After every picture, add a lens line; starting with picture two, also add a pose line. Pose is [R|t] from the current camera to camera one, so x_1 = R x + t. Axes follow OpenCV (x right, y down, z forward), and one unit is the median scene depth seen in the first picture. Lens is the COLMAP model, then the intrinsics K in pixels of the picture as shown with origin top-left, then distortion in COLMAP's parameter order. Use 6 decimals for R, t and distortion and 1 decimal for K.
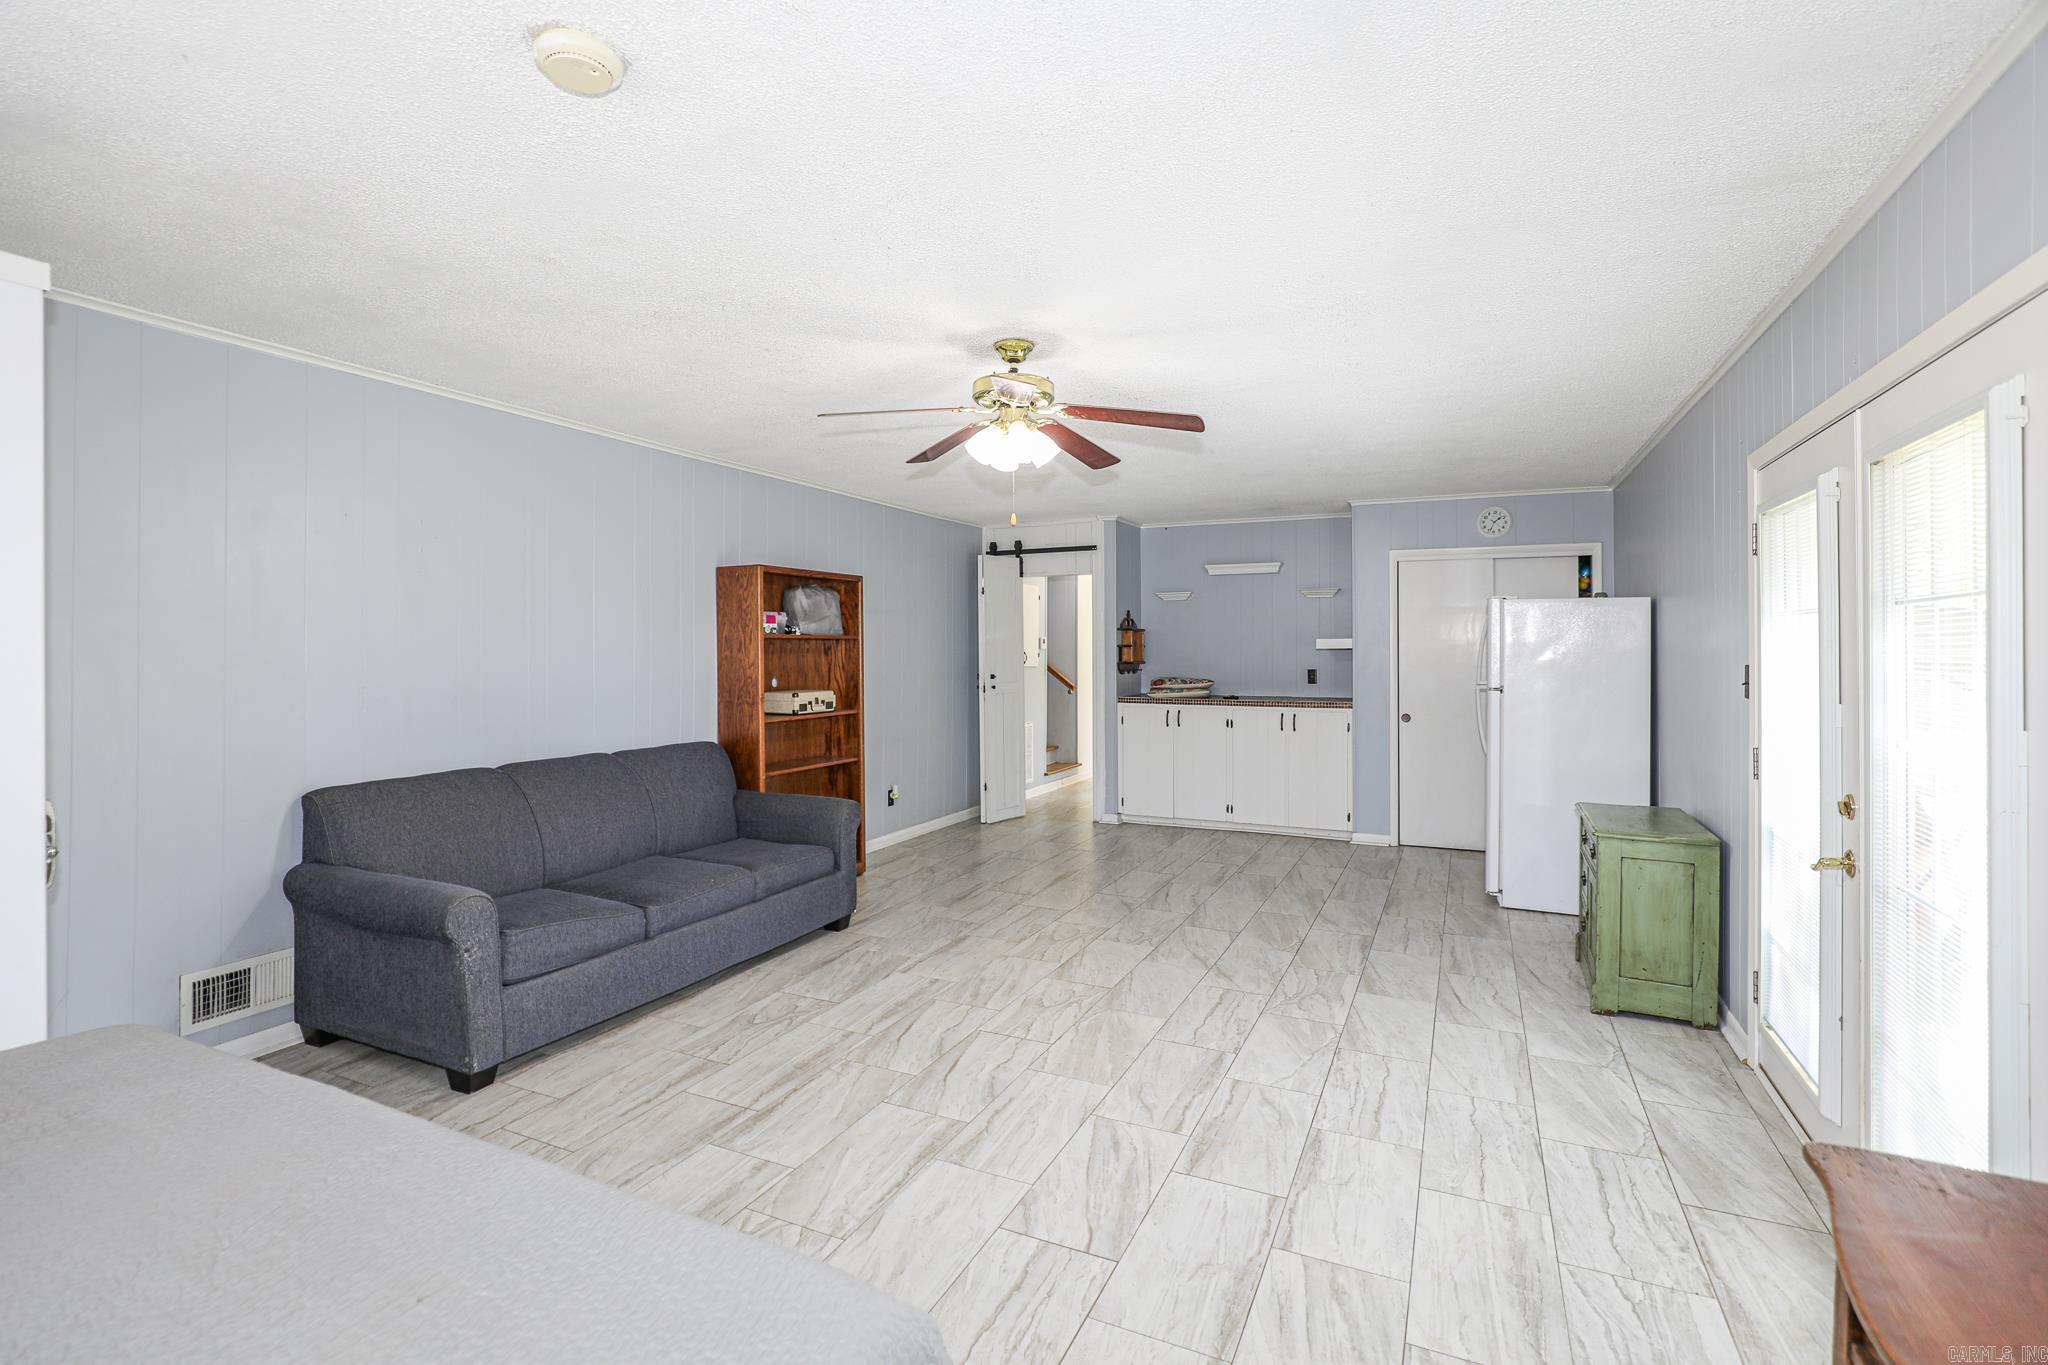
lens RADIAL K [[928.9, 0, 1005.7], [0, 928.9, 649.1], [0, 0, 1]] dist [-0.002790, -0.000191]
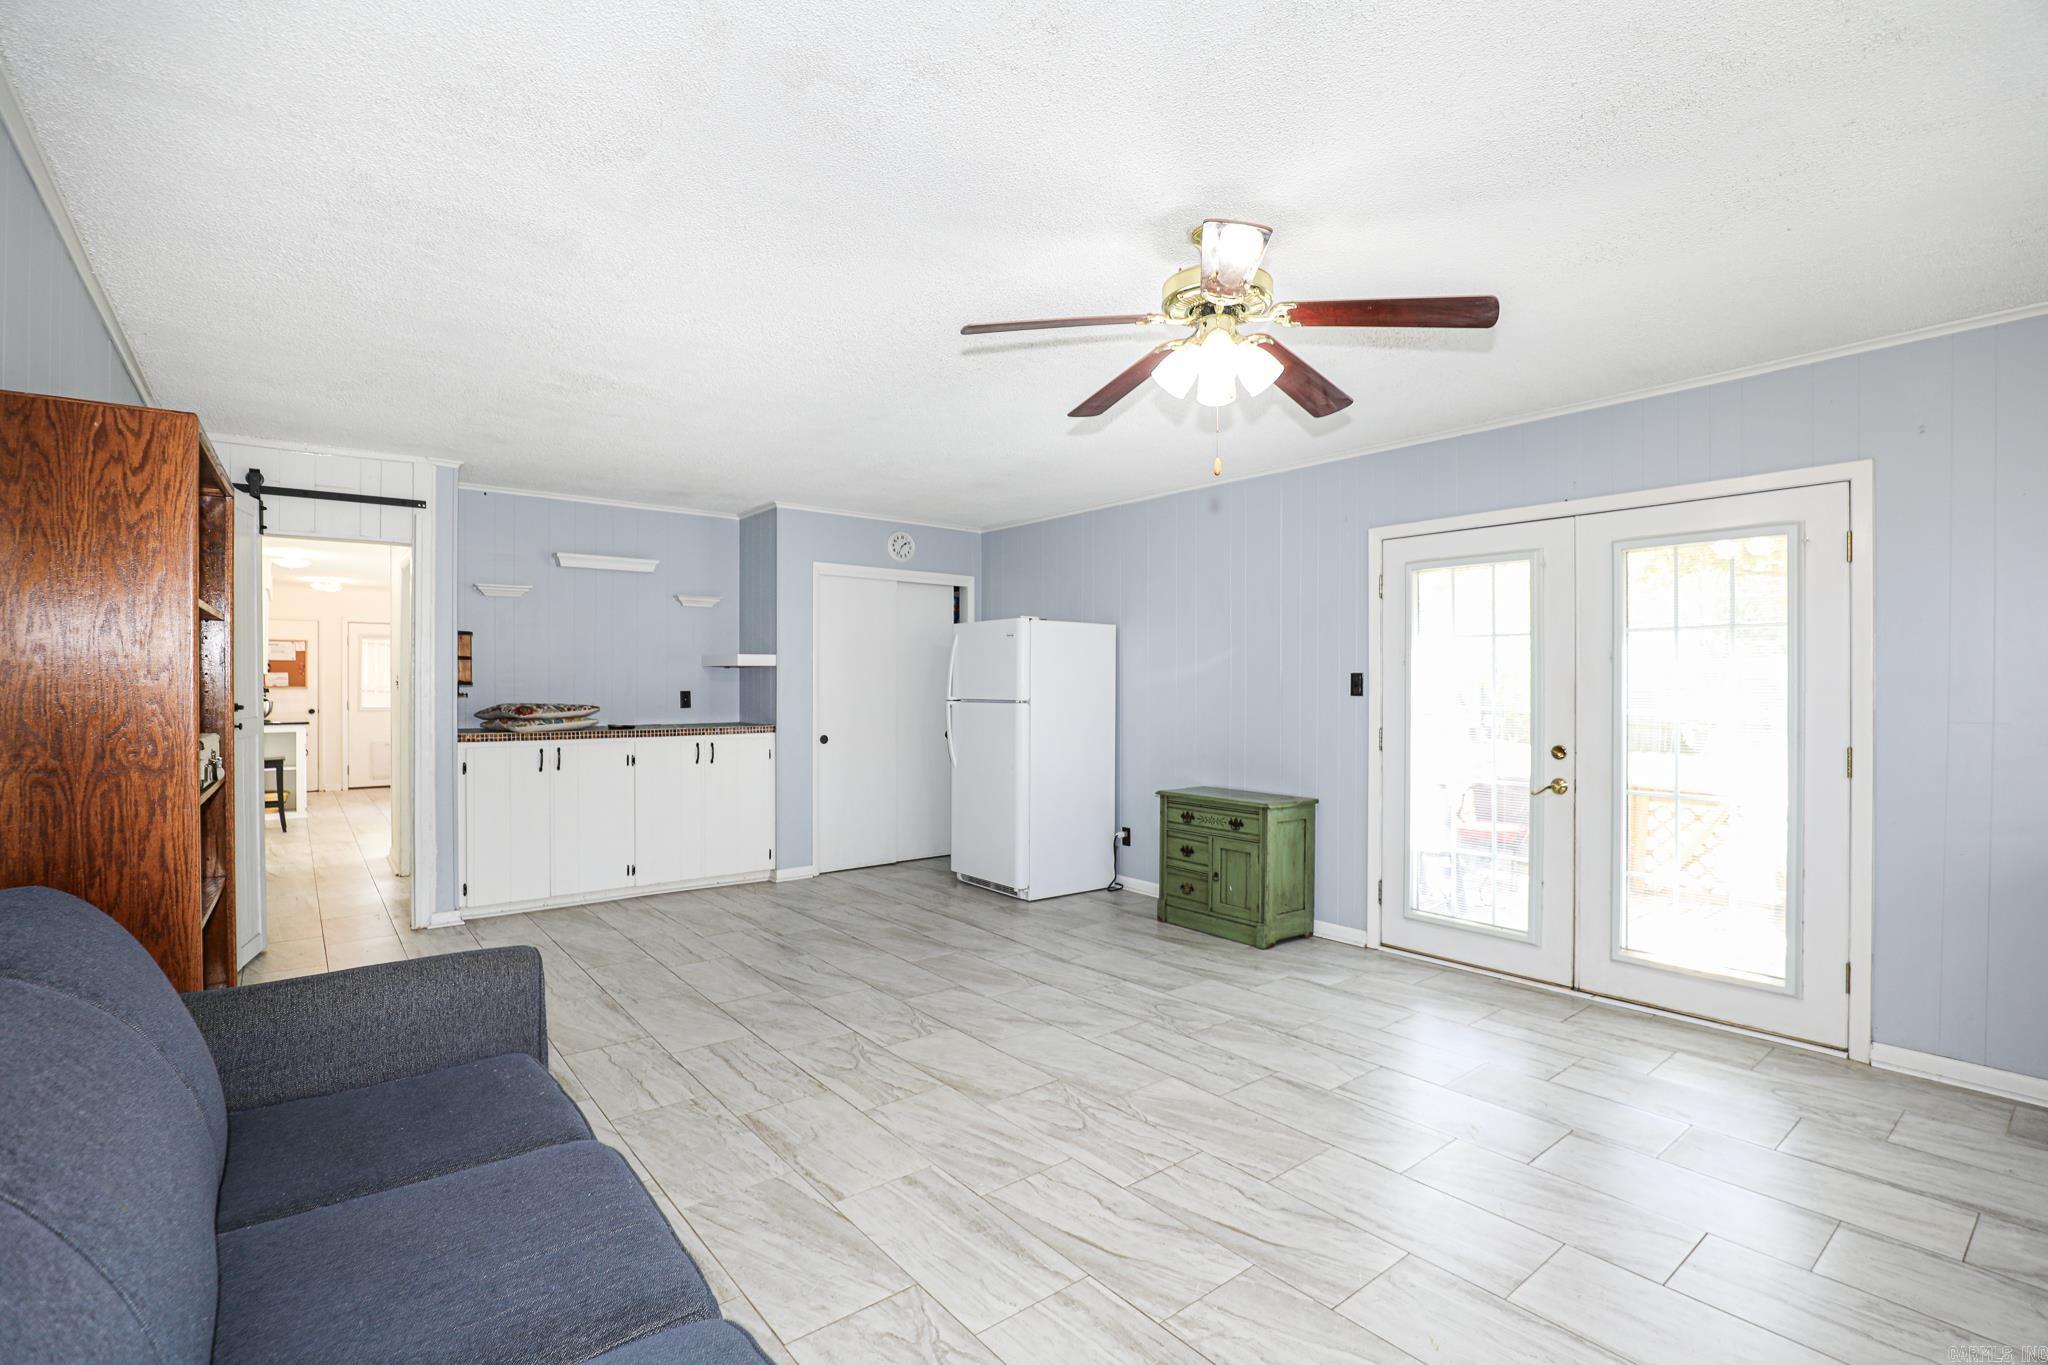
lens RADIAL K [[950.9, 0, 1025.7], [0, 950.9, 690.5], [0, 0, 1]] dist [-0.032924, 0.008113]
pose [[0.432812, -0.004542, 0.901473, -0.549275], [-0.002774, 0.999976, 0.006370, 0.026094], [-0.901480, -0.005257, 0.432789, 0.601251]]
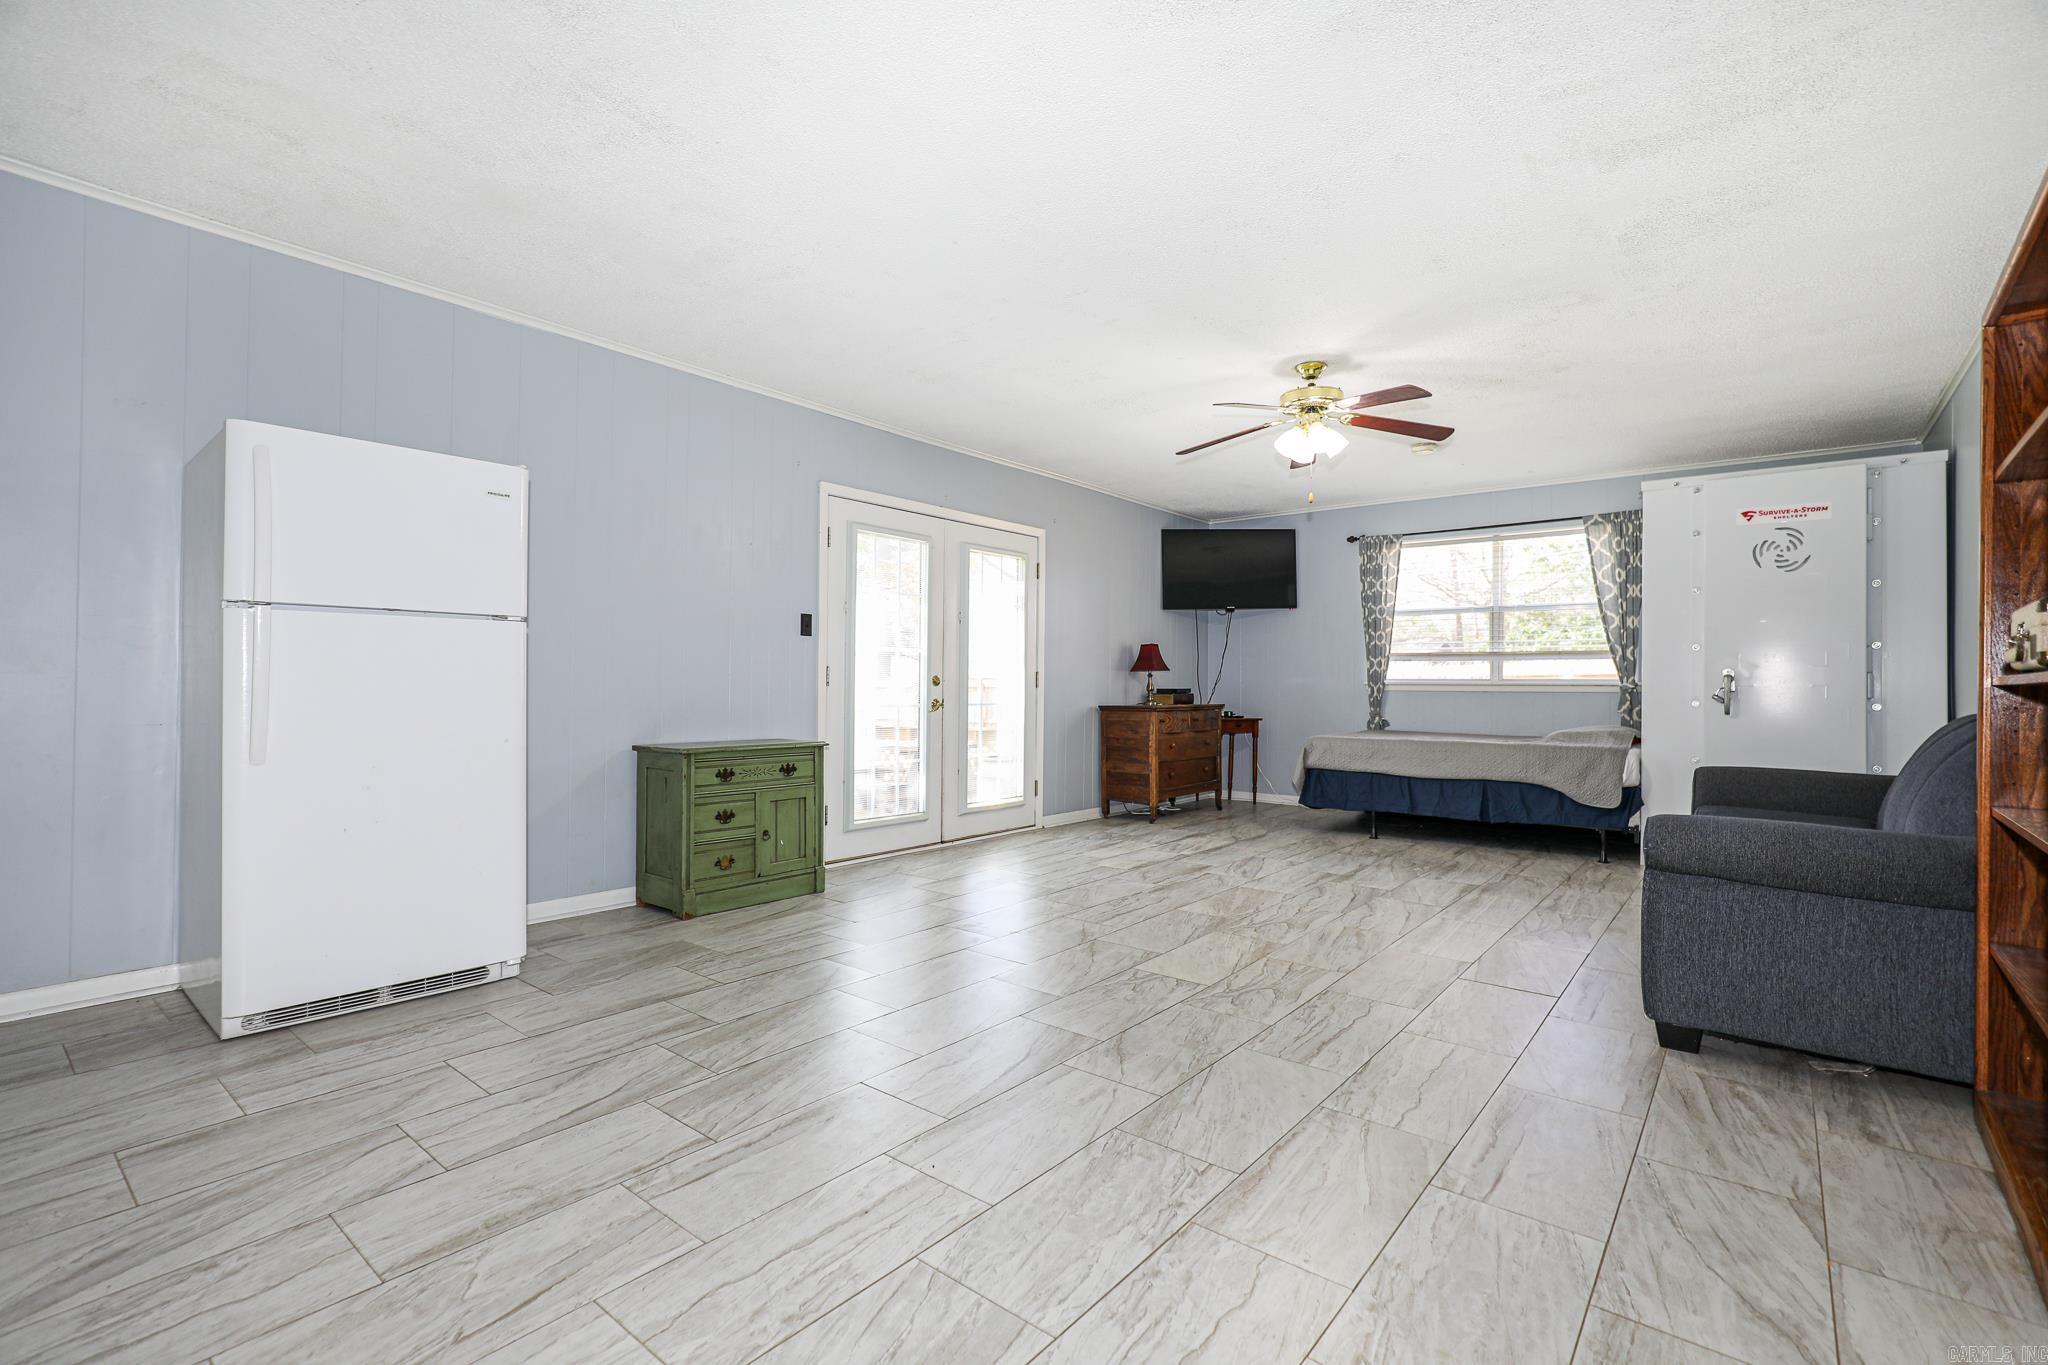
lens RADIAL K [[950.9, 0, 1025.7], [0, 950.9, 690.5], [0, 0, 1]] dist [-0.032924, 0.008113]
pose [[-0.976943, -0.005382, 0.213433, 0.086016], [-0.005359, 0.999985, 0.000688, 0.101245], [-0.213434, -0.000472, -0.976957, 1.777411]]
